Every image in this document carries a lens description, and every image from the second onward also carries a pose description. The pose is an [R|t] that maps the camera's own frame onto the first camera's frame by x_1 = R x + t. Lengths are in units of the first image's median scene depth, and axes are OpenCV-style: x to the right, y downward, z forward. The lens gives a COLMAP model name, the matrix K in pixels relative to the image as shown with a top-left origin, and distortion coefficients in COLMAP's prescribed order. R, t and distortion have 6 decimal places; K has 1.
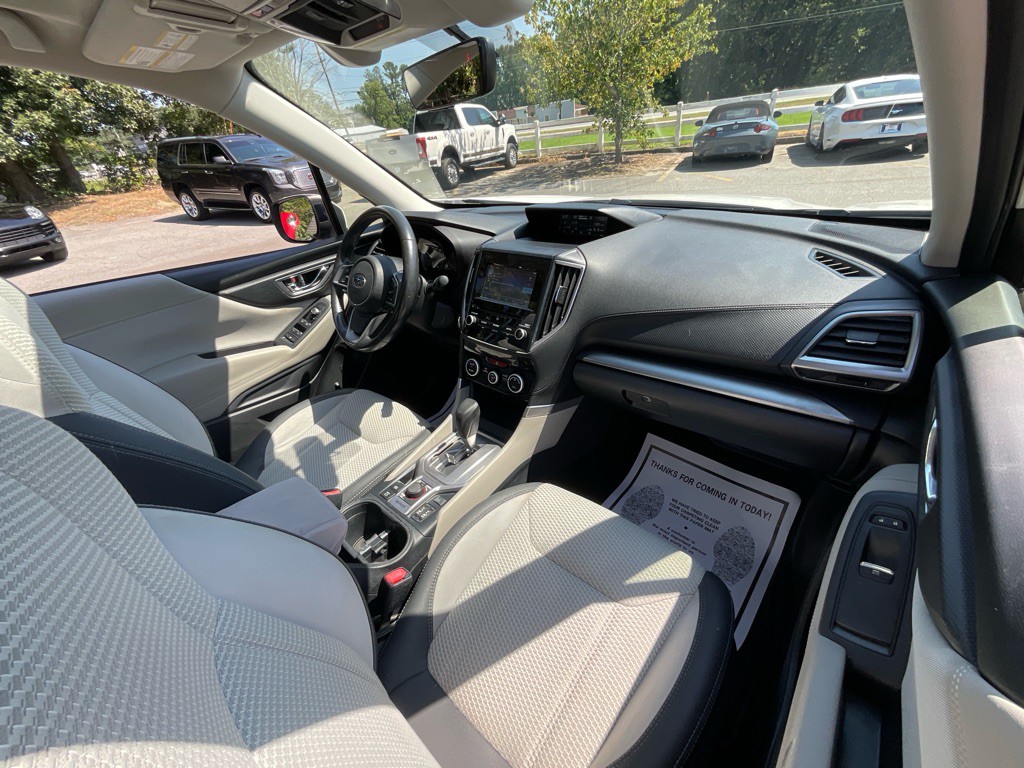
lens RADIAL K [[419.8, 0, 512.0], [0, 419.8, 384.0], [0, 0, 1]] dist [0.000096, 0.000578]
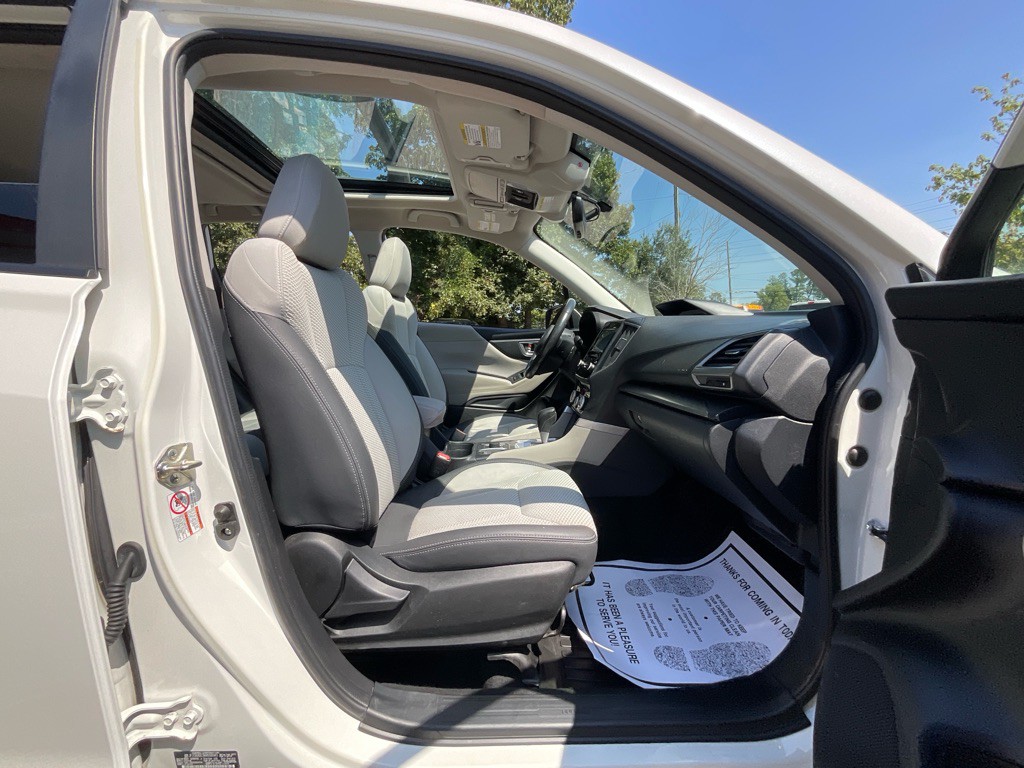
lens RADIAL K [[419.8, 0, 512.0], [0, 419.8, 384.0], [0, 0, 1]] dist [0.000096, 0.000578]
pose [[0.682216, 0.178199, -0.709102, 0.646374], [-0.436821, 0.877068, -0.199849, 0.251396], [0.586318, 0.446091, 0.676191, -0.071919]]
